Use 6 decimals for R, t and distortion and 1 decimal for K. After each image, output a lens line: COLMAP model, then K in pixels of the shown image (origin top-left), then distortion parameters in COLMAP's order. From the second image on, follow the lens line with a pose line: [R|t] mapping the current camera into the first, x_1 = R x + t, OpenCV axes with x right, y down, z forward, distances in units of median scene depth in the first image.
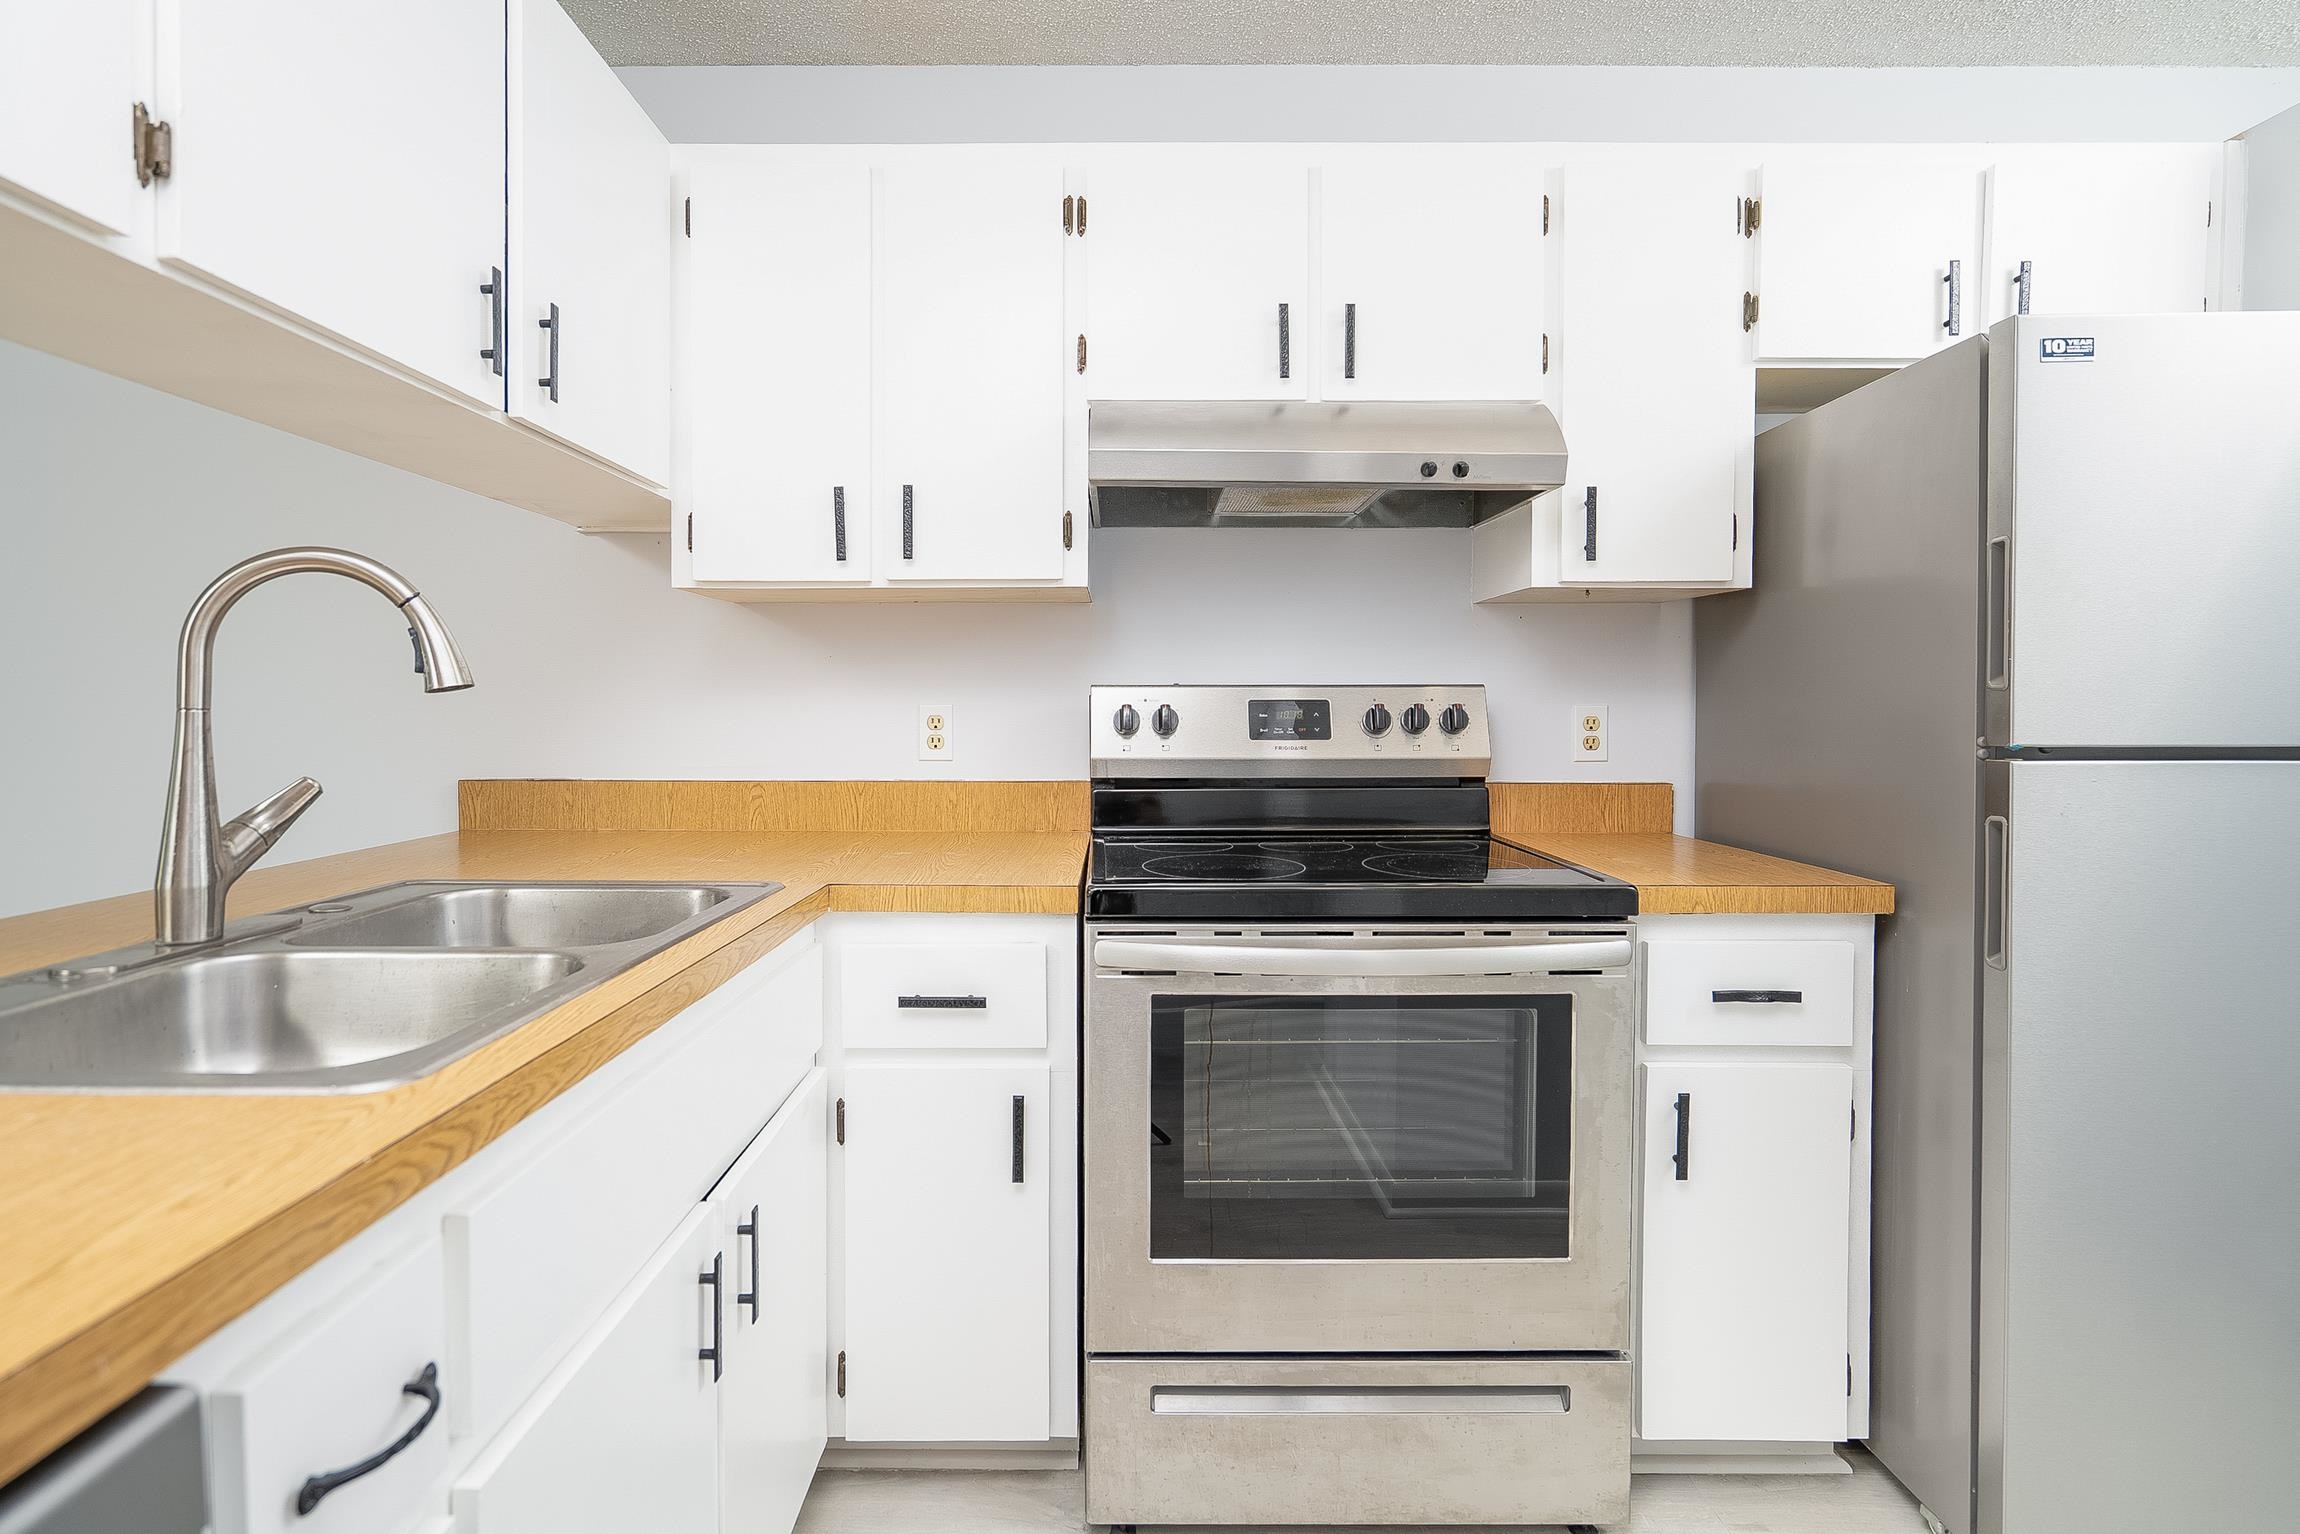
lens RADIAL K [[1089.0, 0, 1126.1], [0, 1089.0, 731.1], [0, 0, 1]] dist [-0.007482, 0.001219]
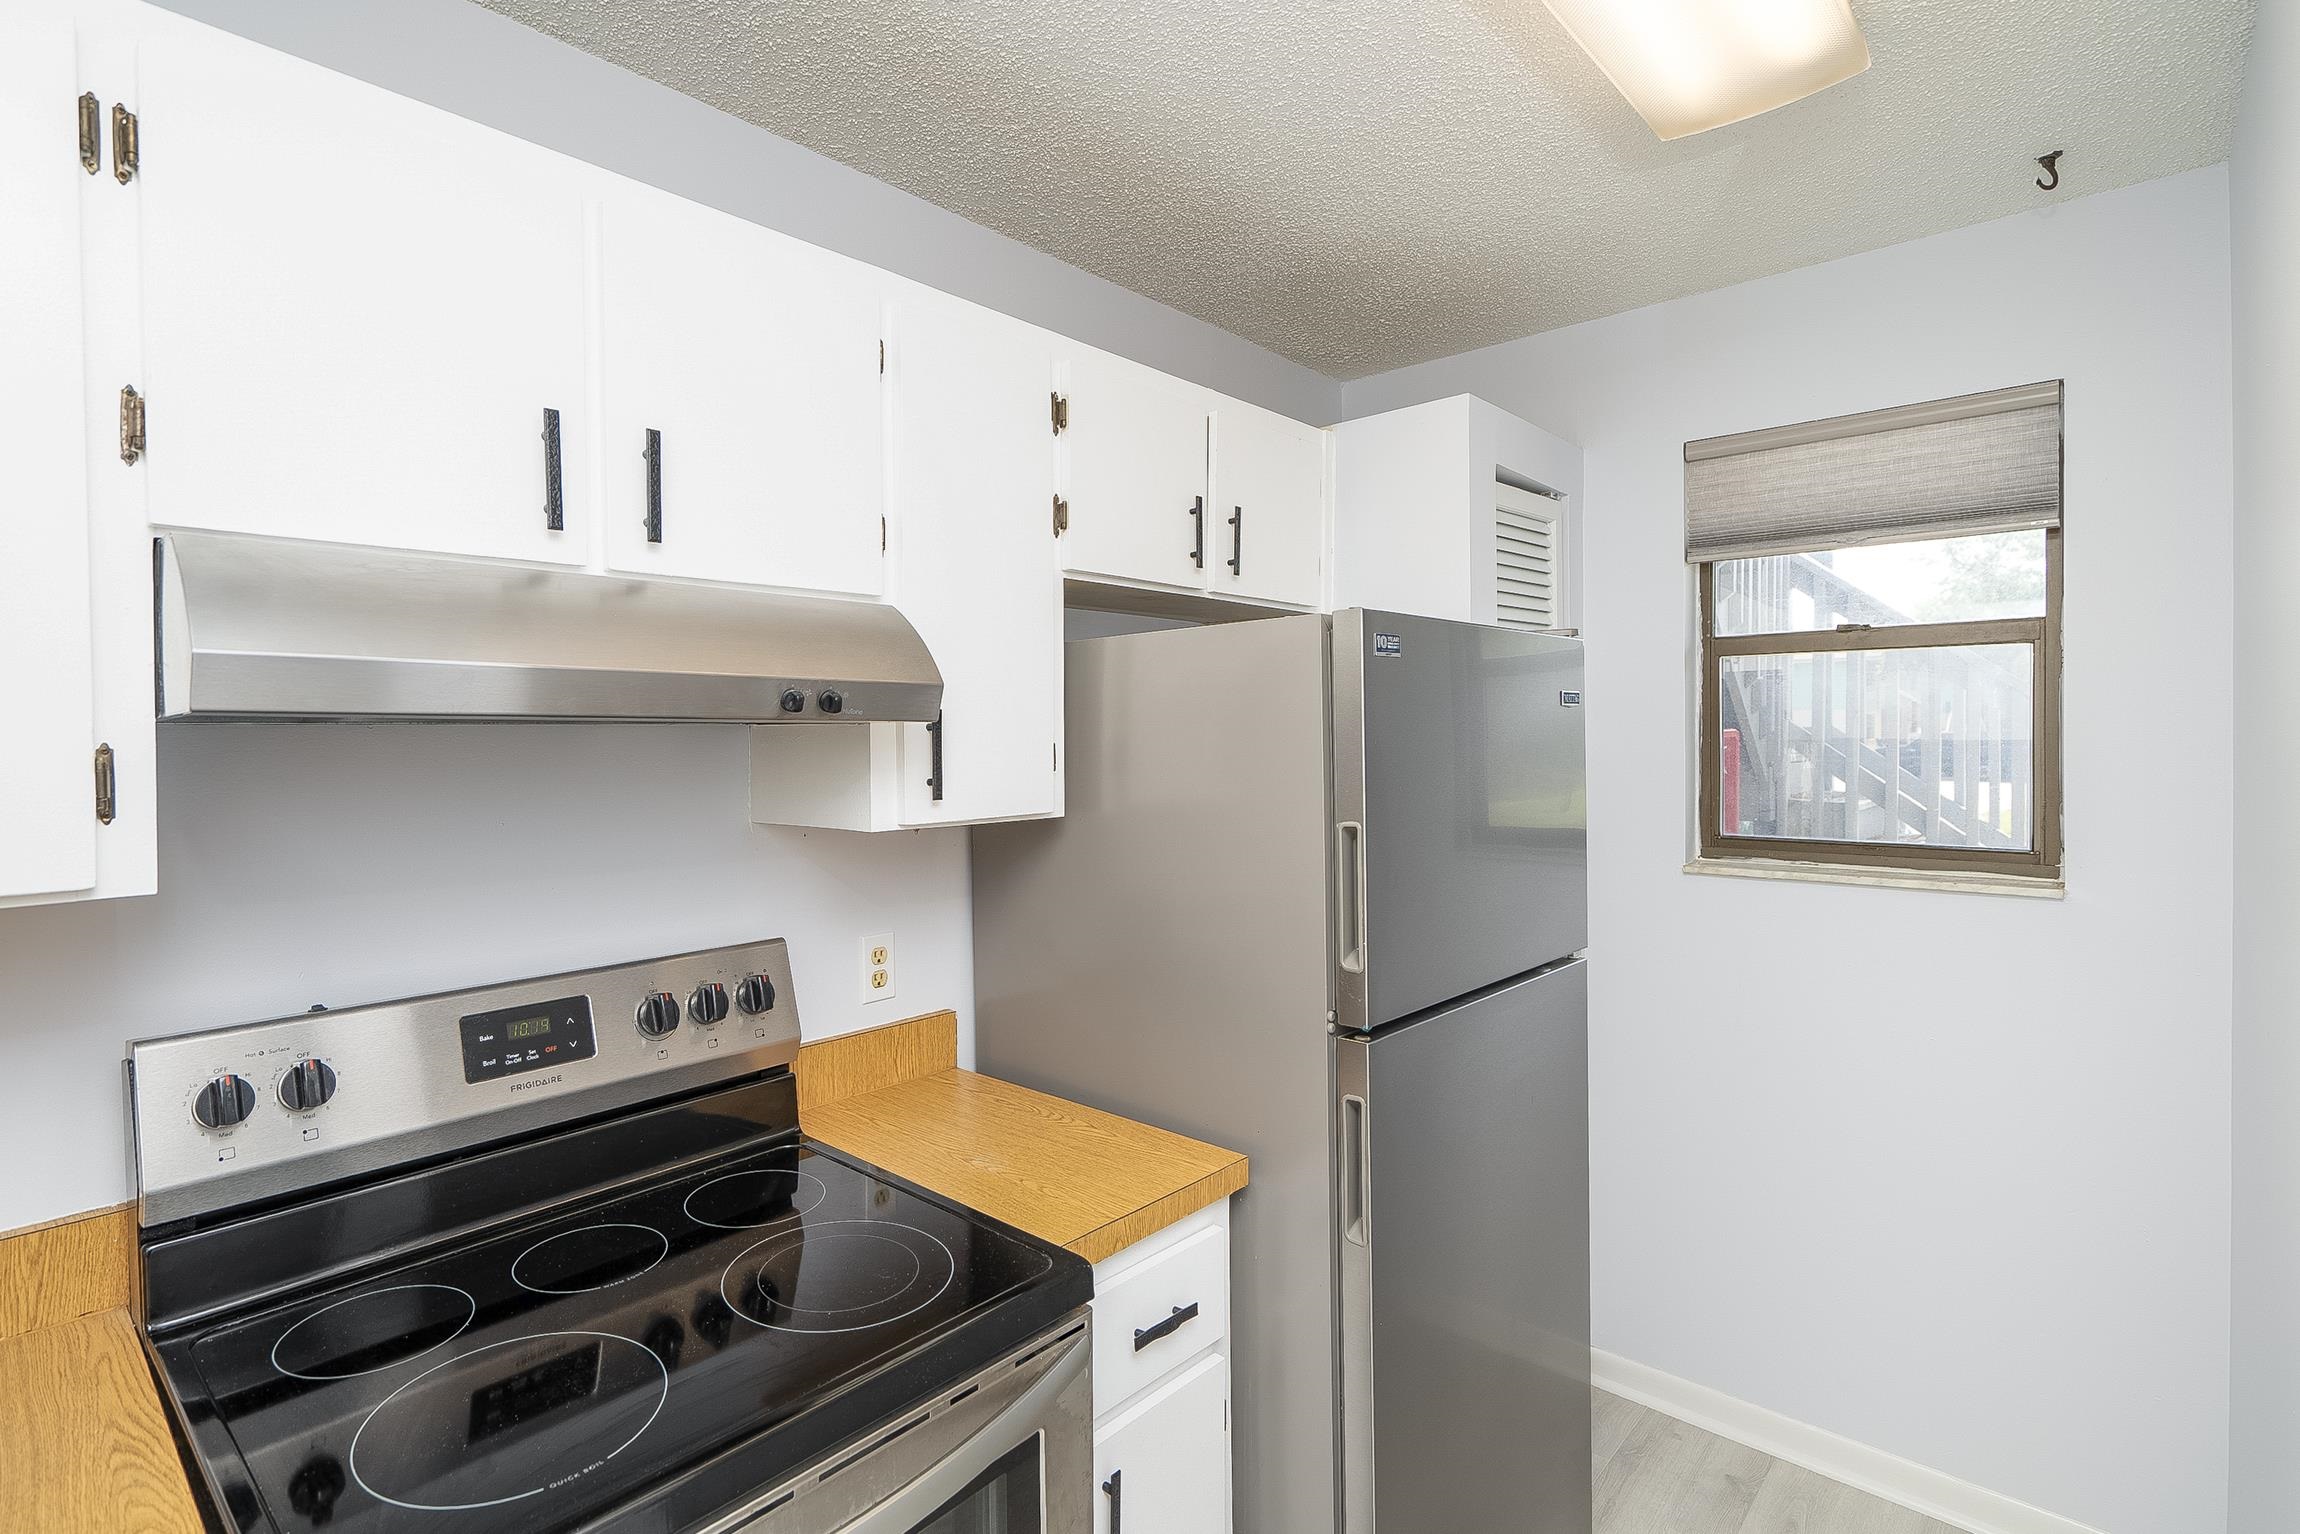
lens RADIAL K [[1112.6, 0, 1032.3], [0, 1112.6, 761.1], [0, 0, 1]] dist [-0.002159, 0.000134]
pose [[0.707413, -0.019950, 0.706518, -0.121316], [0.020780, 0.999757, 0.007424, -0.208026], [-0.706495, 0.009429, 0.707656, 0.390931]]
